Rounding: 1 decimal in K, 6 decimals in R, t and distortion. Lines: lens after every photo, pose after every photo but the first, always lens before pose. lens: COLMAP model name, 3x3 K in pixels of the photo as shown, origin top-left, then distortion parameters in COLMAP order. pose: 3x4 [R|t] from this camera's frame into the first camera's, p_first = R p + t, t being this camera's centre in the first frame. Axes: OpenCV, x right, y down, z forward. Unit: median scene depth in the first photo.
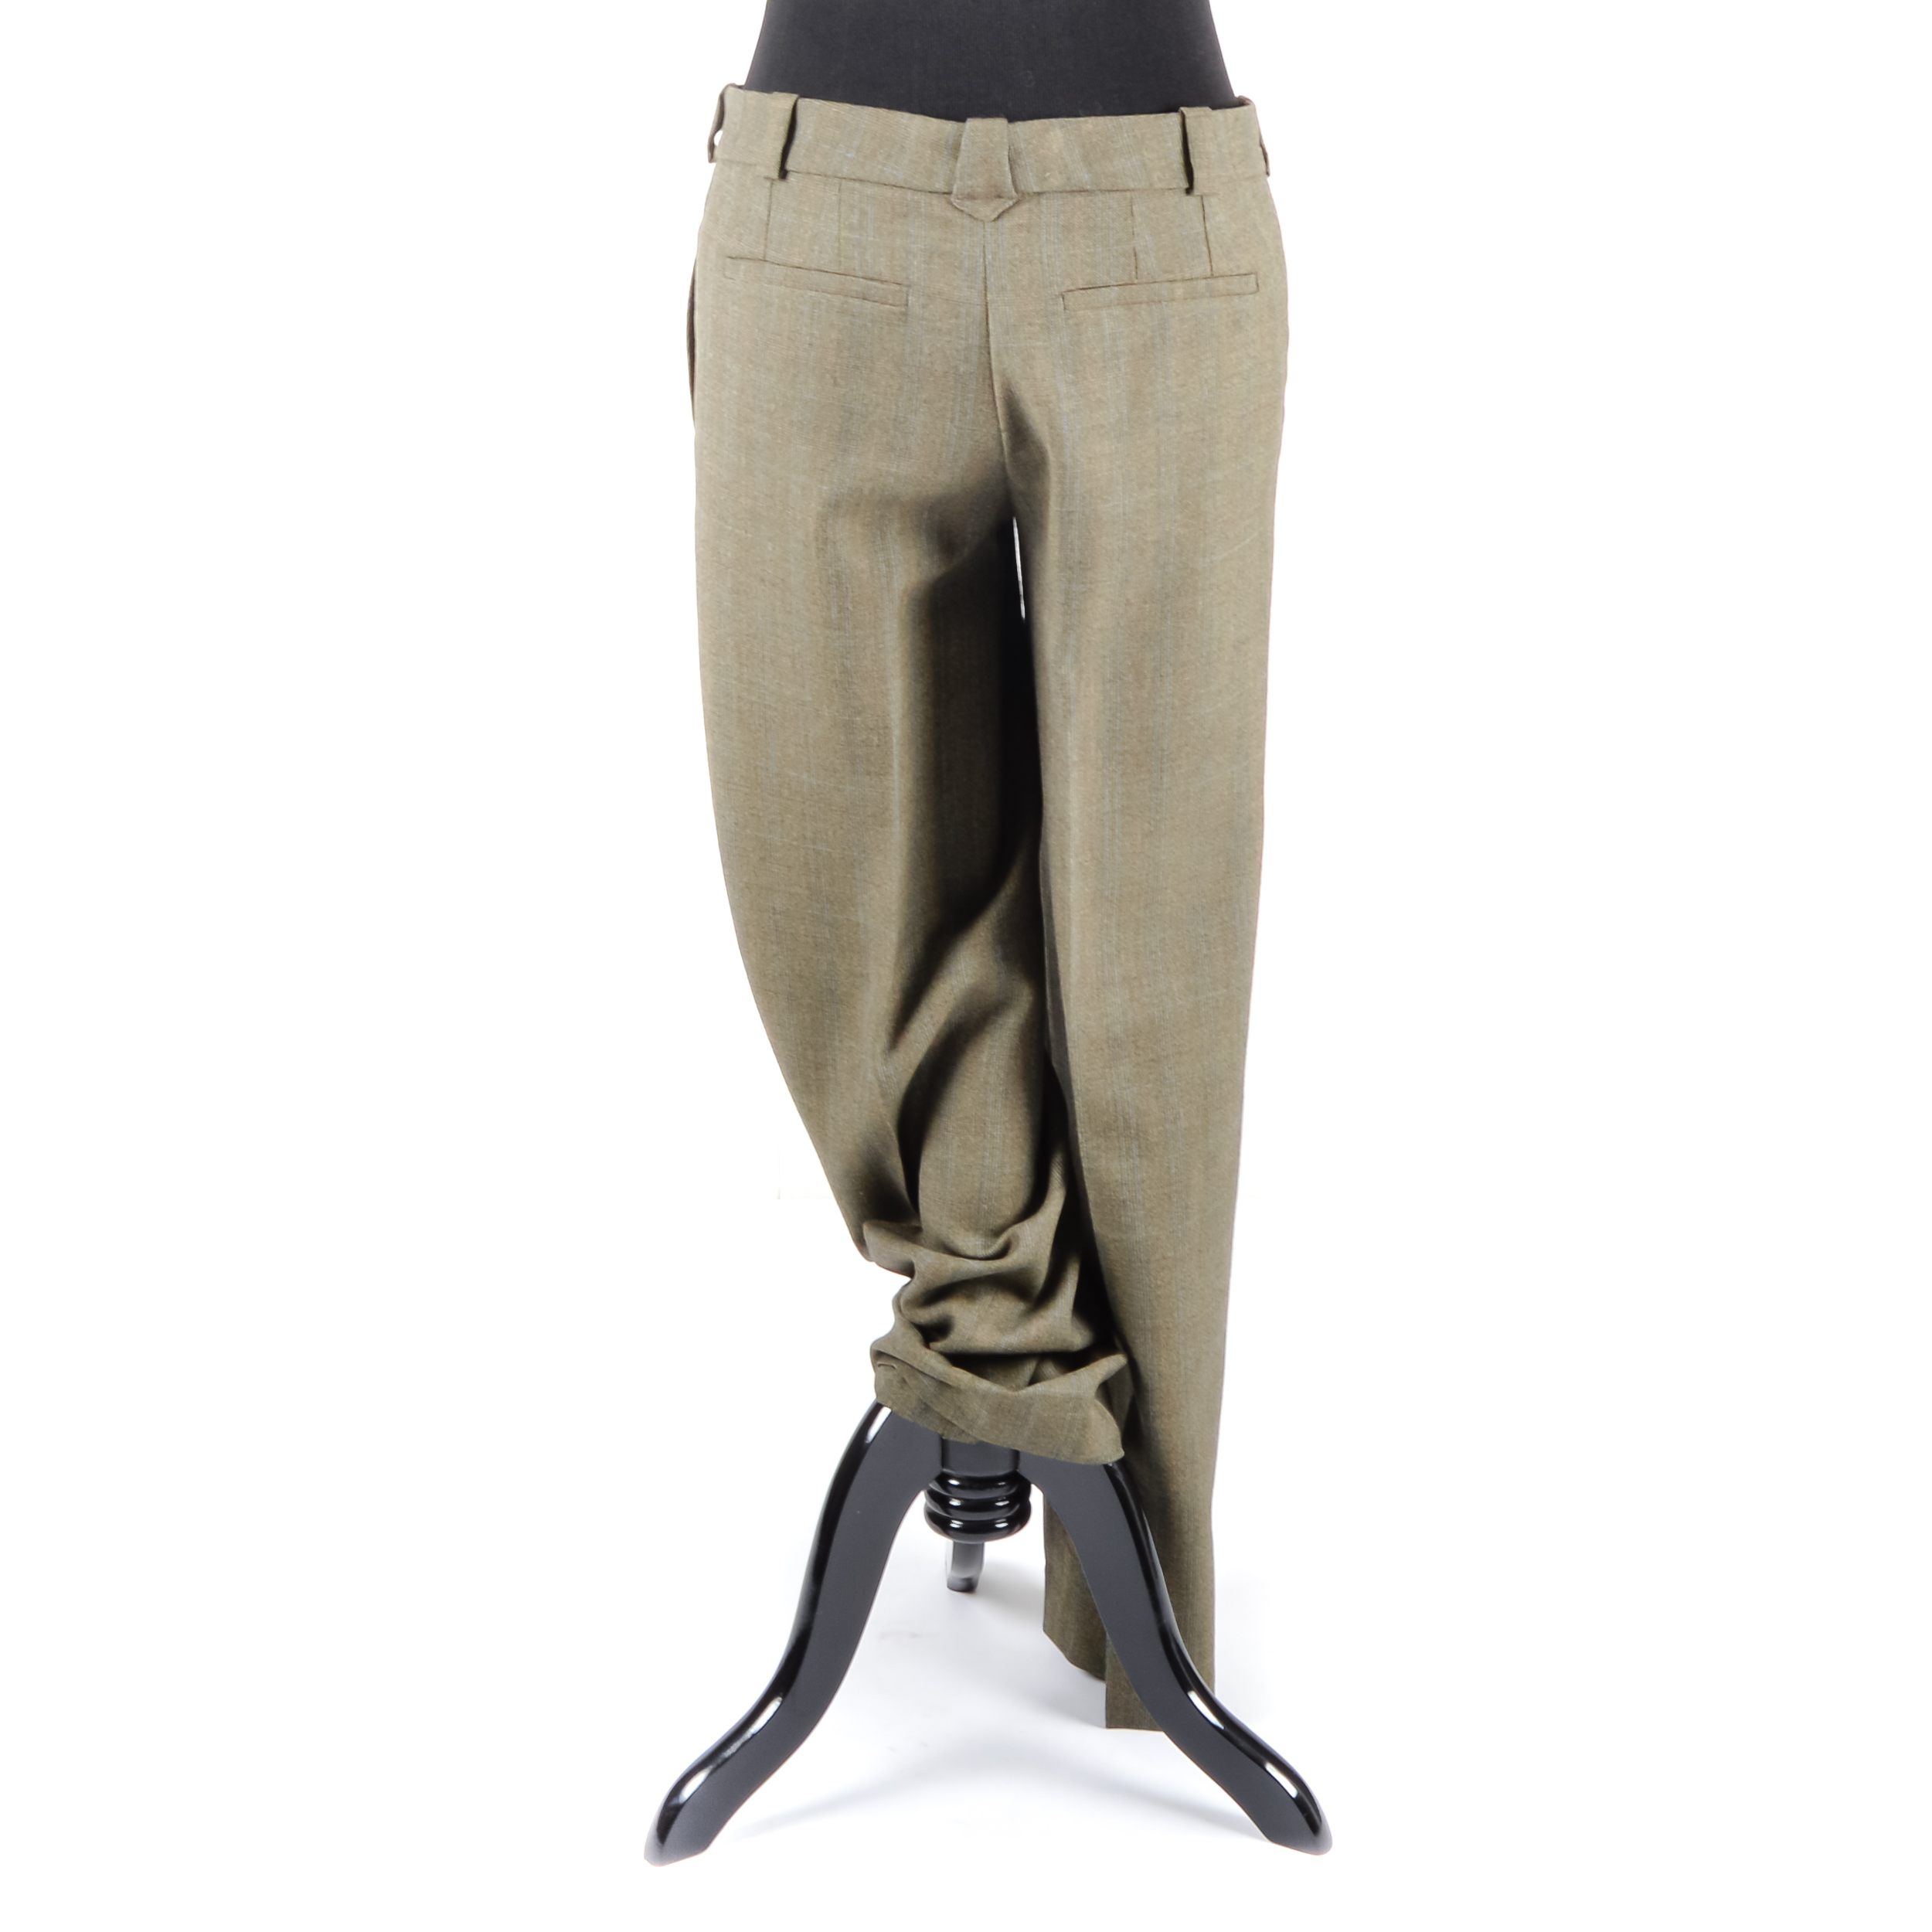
lens RADIAL K [[3886.8, 0, 962.2], [0, 3886.8, 963.9], [0, 0, 1]] dist [-0.094620, 0.000000]
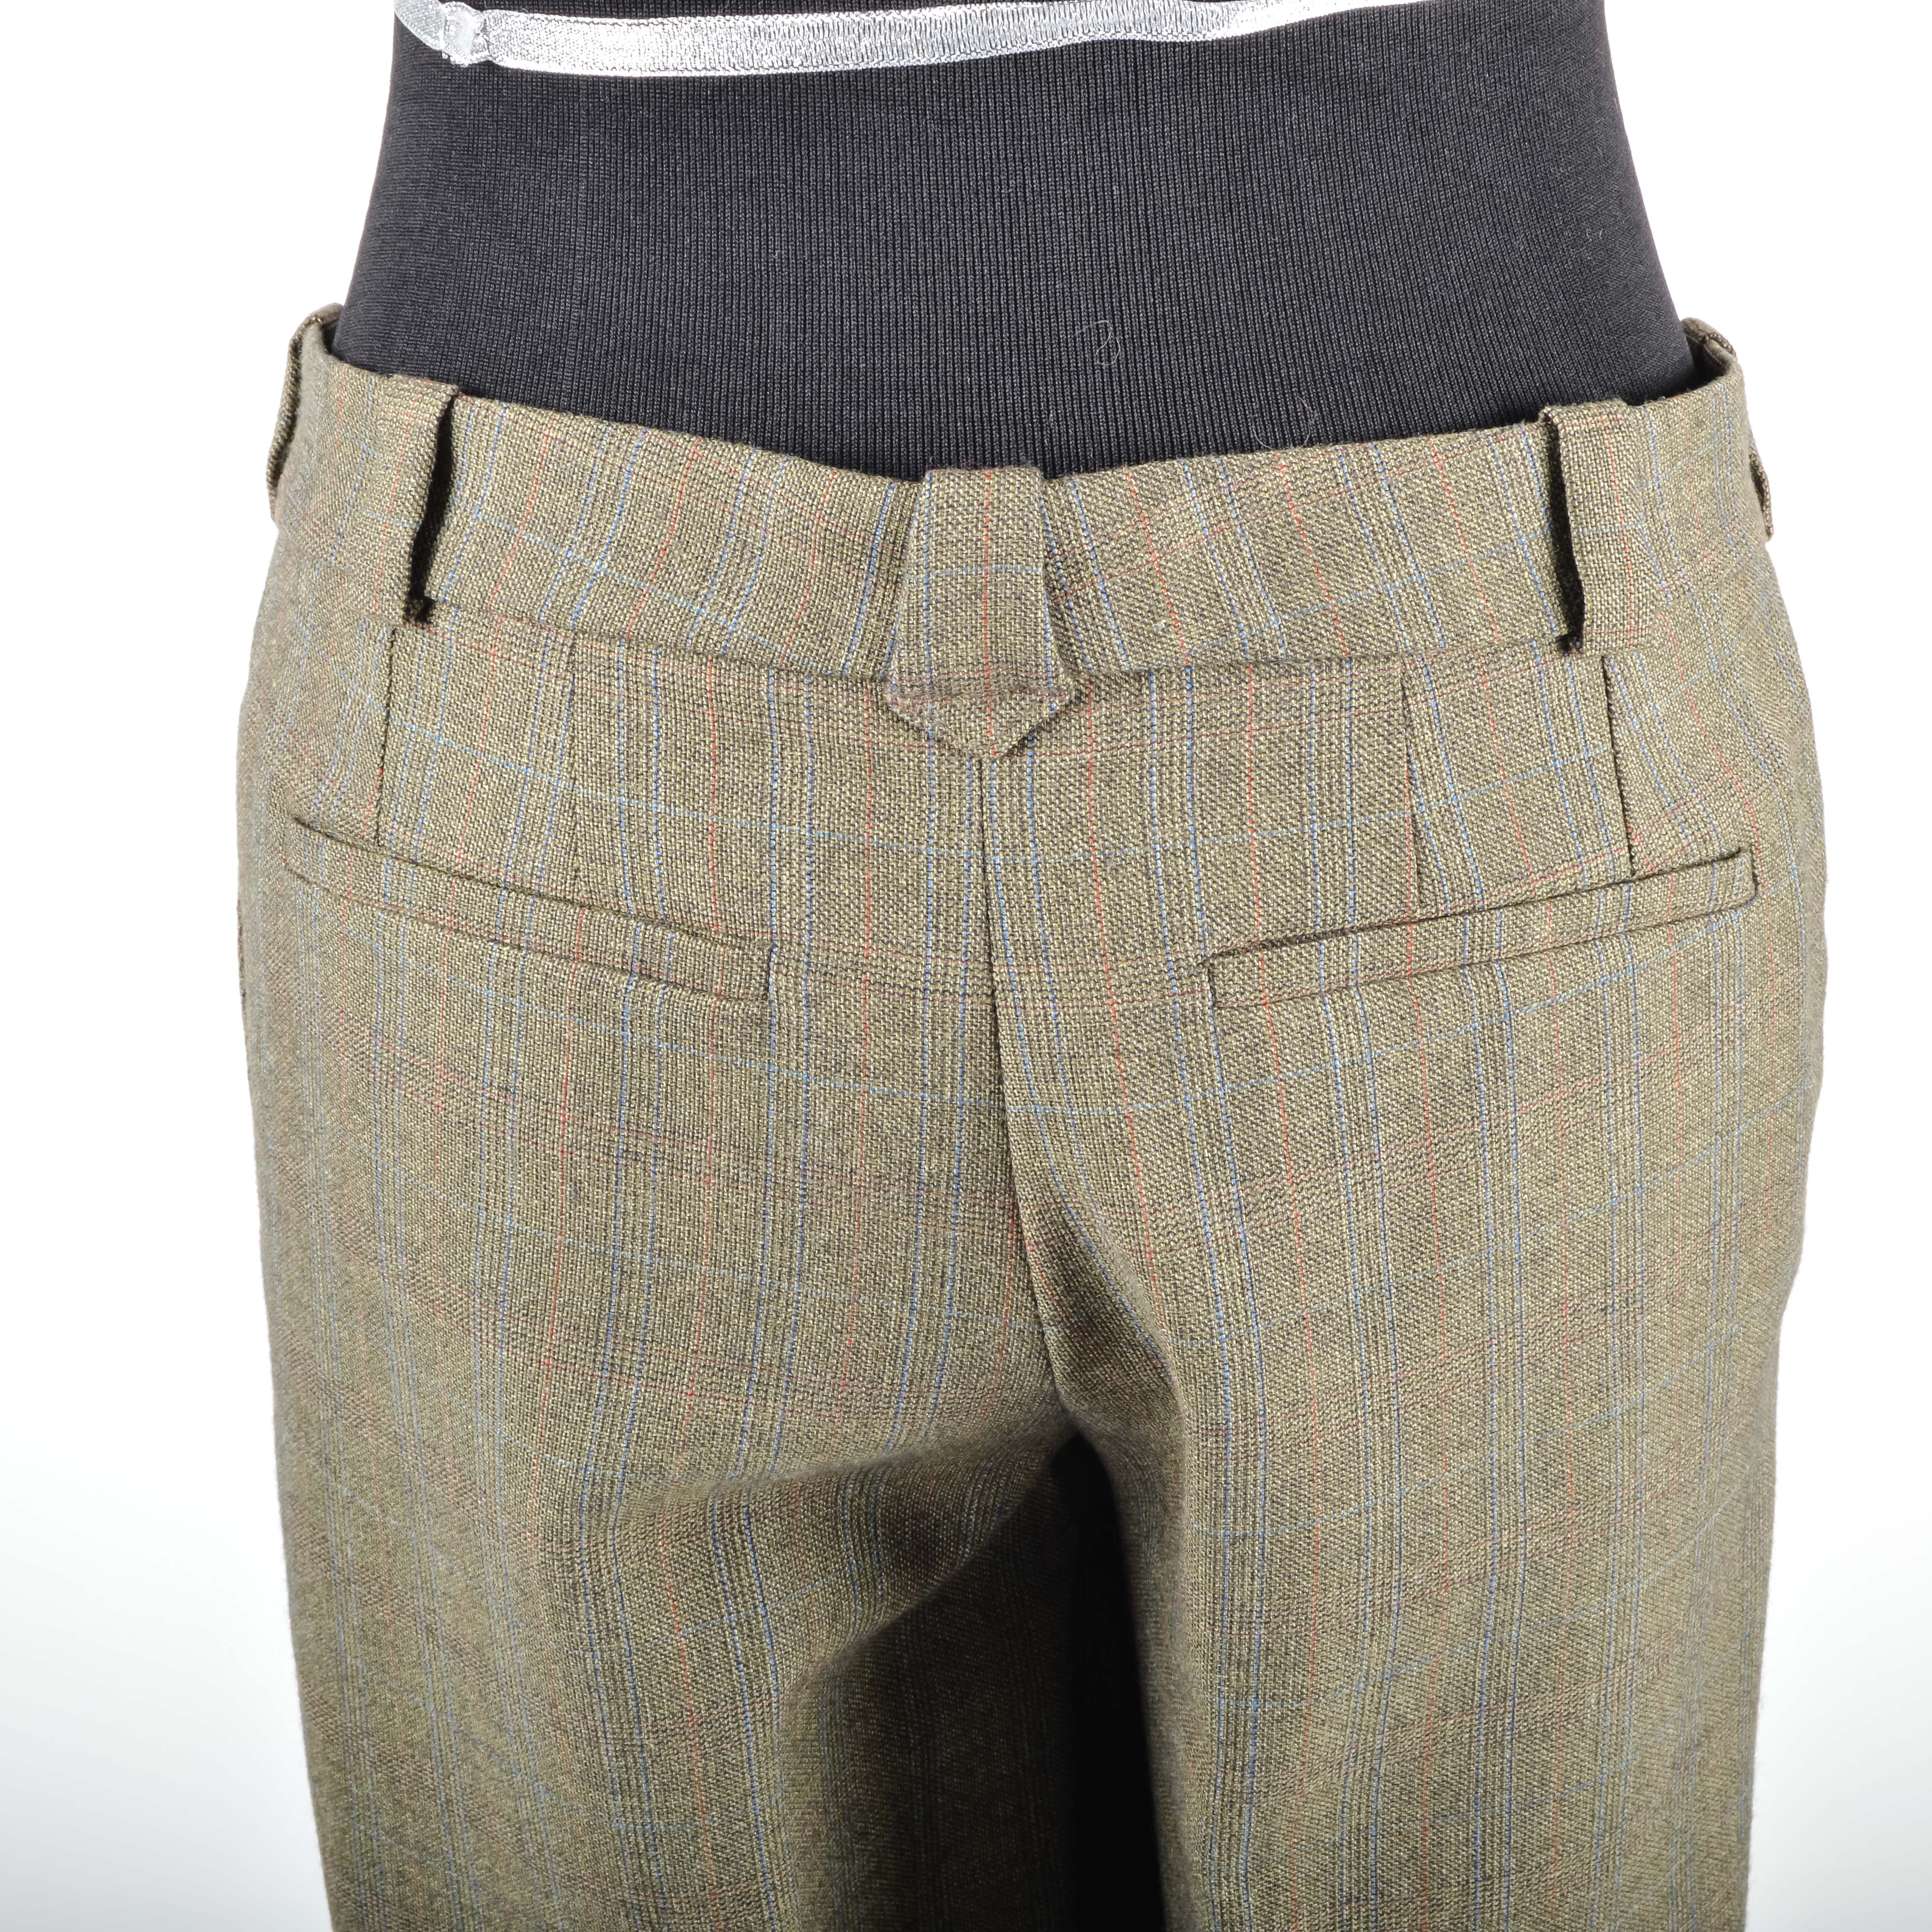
lens RADIAL K [[4328.0, 0, 970.4], [0, 4328.0, 968.1], [0, 0, 1]] dist [-0.077539, 0.000000]
pose [[0.998965, -0.011318, -0.044064, 0.021324], [0.012965, 0.999221, 0.037286, -0.185142], [0.043607, -0.037818, 0.998333, 0.604382]]
